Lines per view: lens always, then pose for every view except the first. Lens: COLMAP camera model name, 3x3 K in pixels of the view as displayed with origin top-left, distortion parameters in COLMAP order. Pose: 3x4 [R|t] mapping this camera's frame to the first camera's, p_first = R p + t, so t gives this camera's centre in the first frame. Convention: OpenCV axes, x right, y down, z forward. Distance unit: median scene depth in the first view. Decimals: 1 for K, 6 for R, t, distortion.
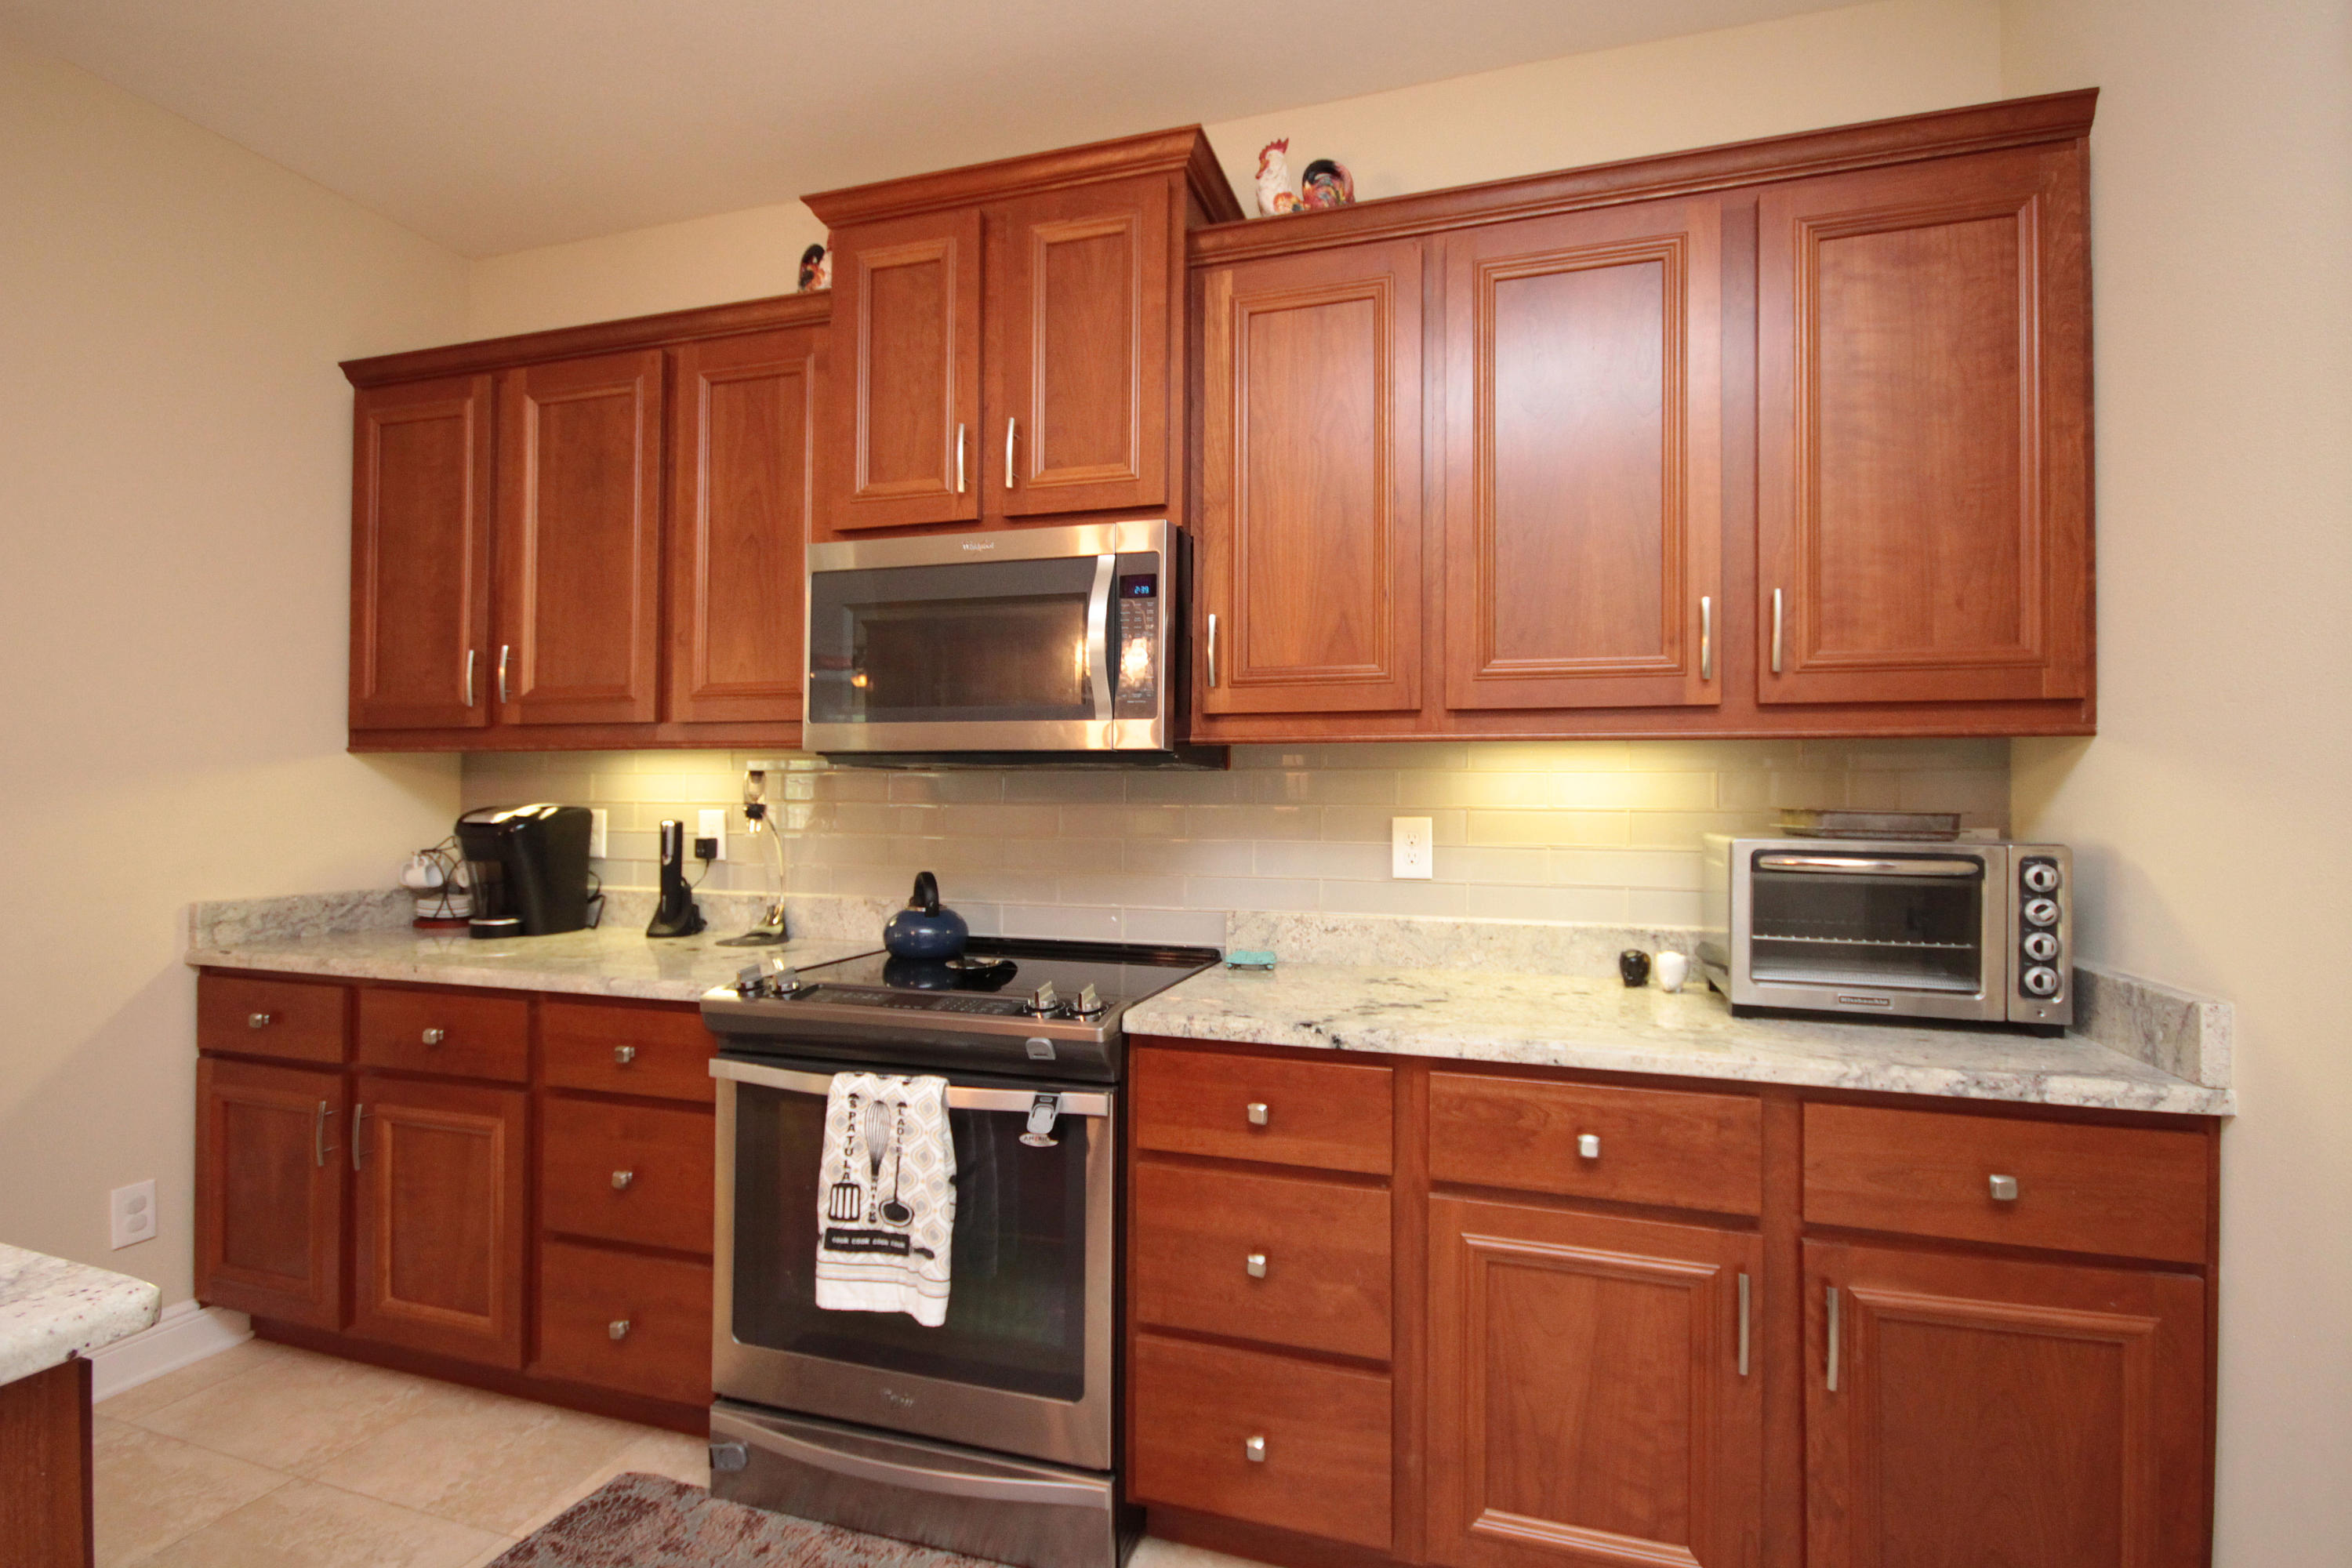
lens RADIAL K [[1084.6, 0, 1241.2], [0, 1084.6, 767.3], [0, 0, 1]] dist [0.002383, -0.005725]
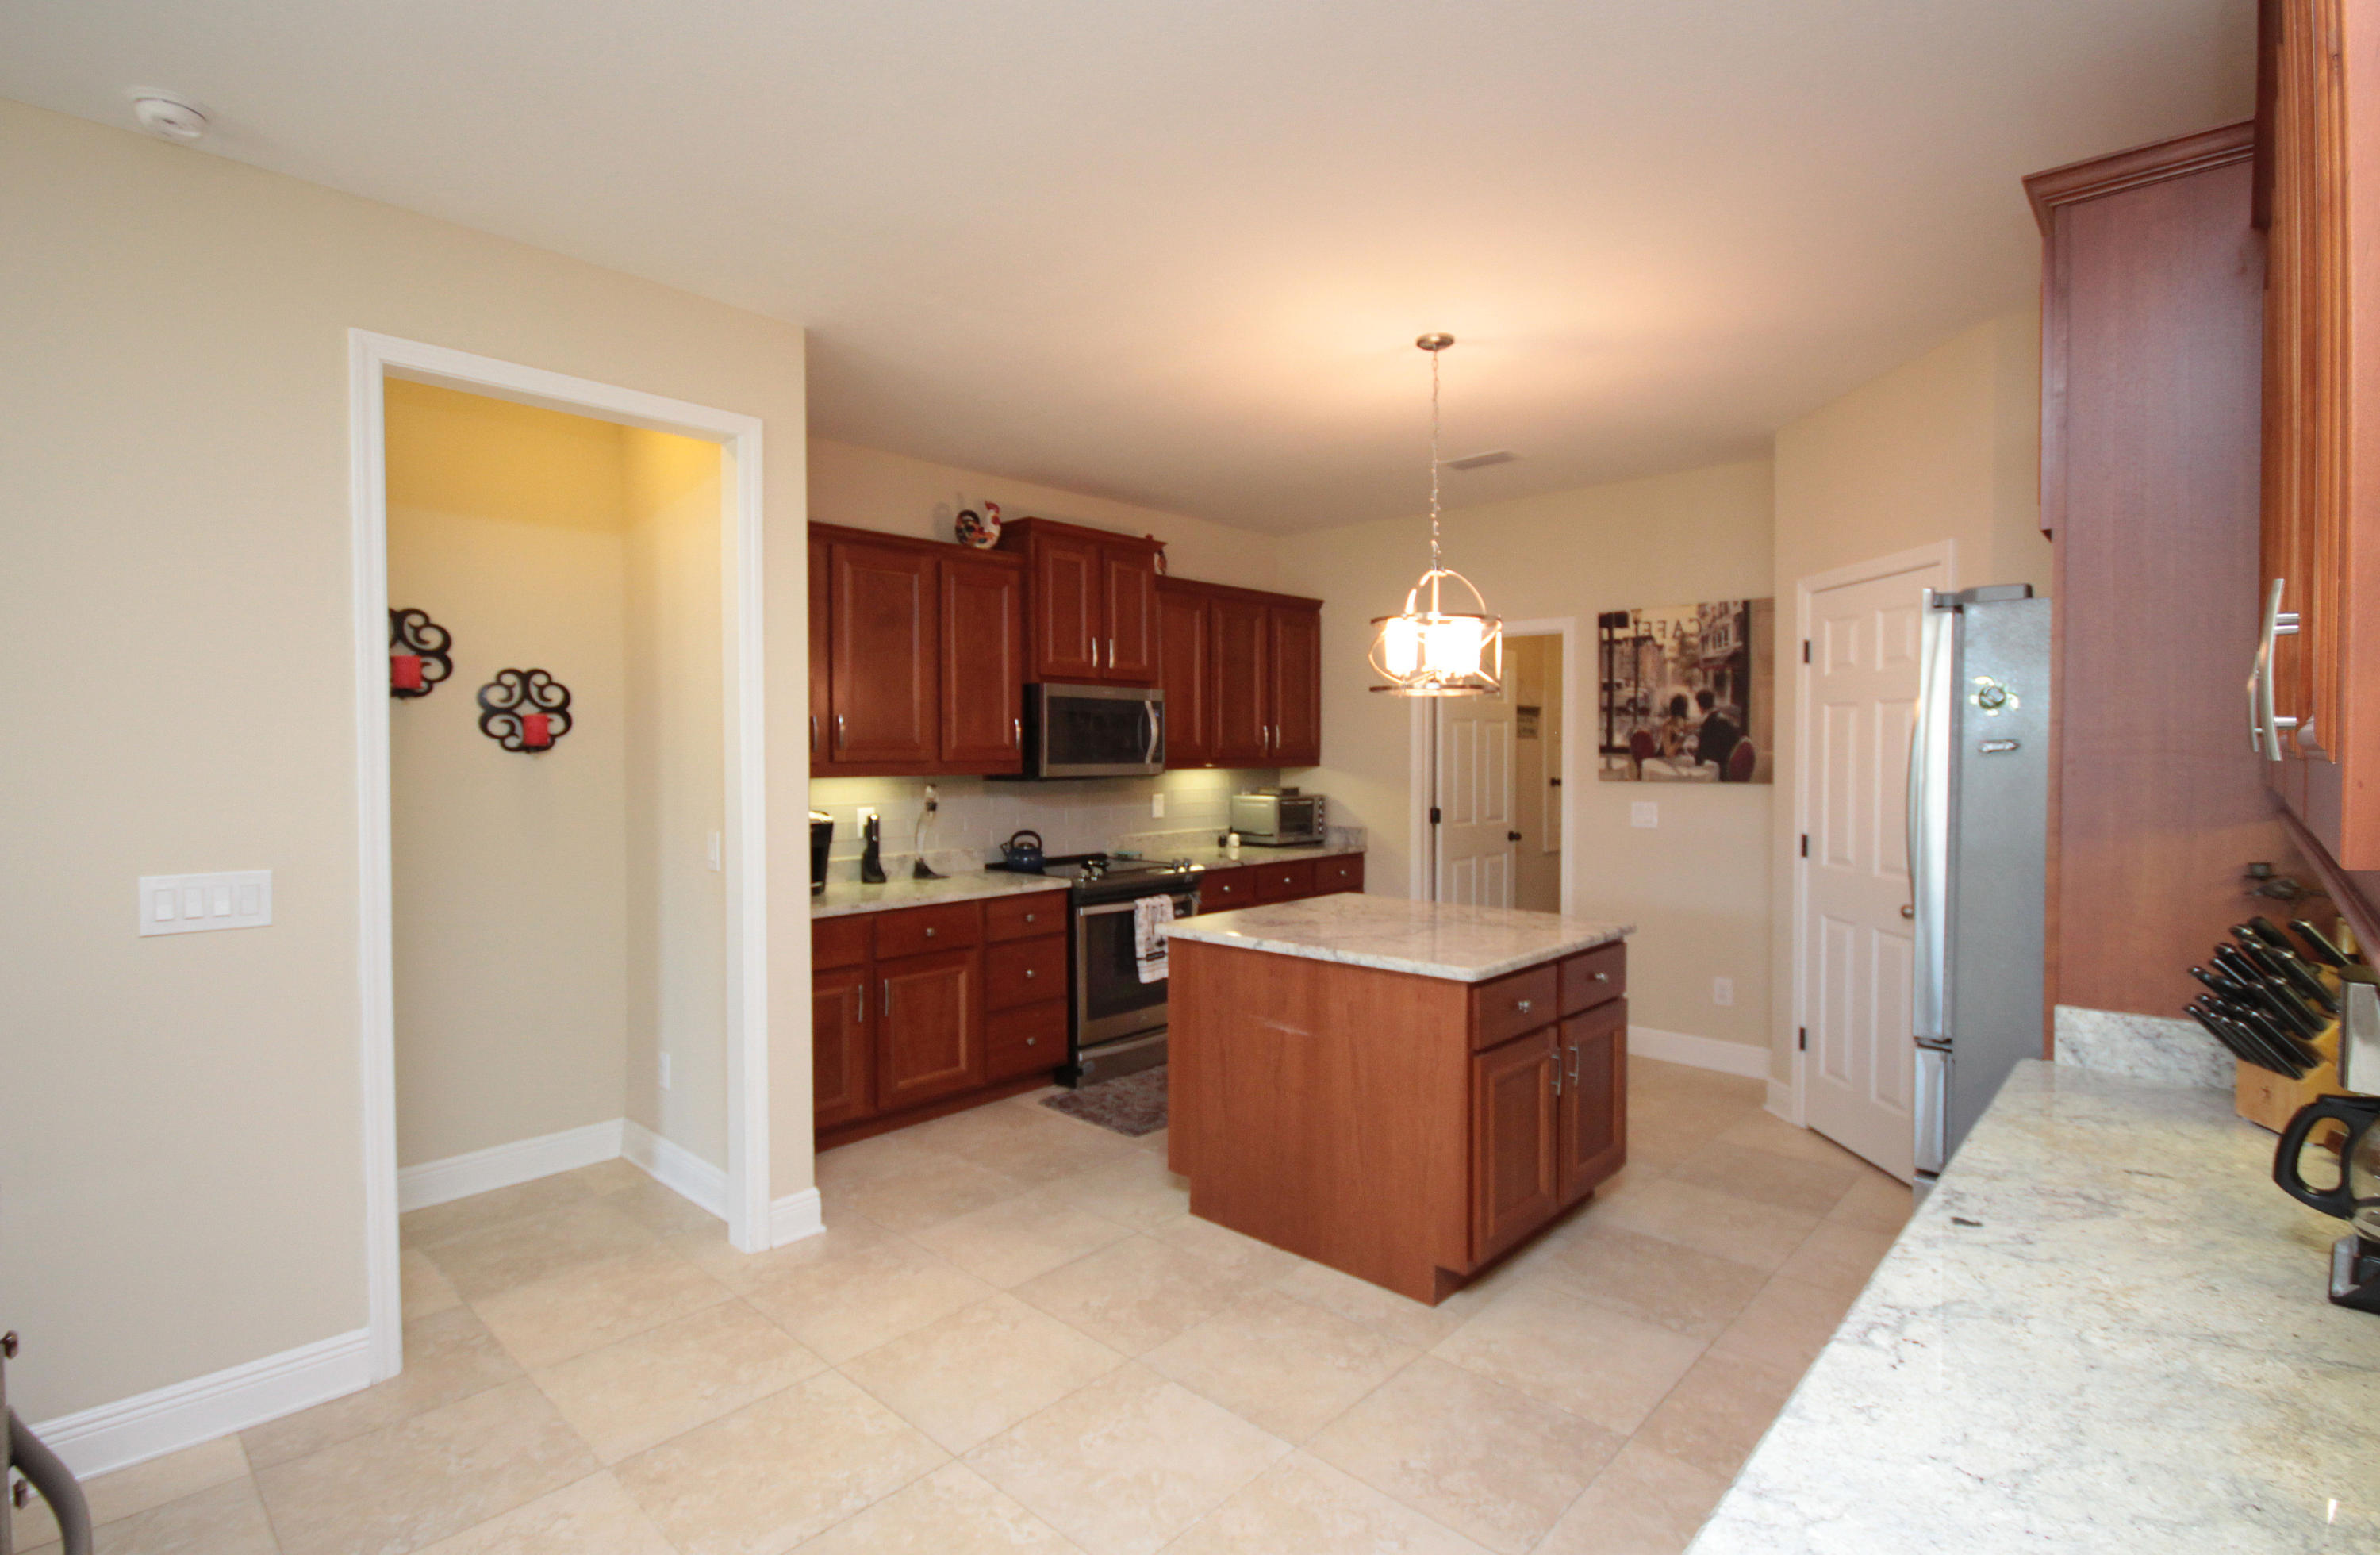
lens RADIAL K [[1144.1, 0, 1189.8], [0, 1144.1, 769.4], [0, 0, 1]] dist [-0.001614, -0.000028]
pose [[0.440129, -0.026623, 0.897540, -2.649494], [-0.012151, 0.999292, 0.035600, -0.129992], [-0.897852, -0.026574, 0.439494, -0.320374]]
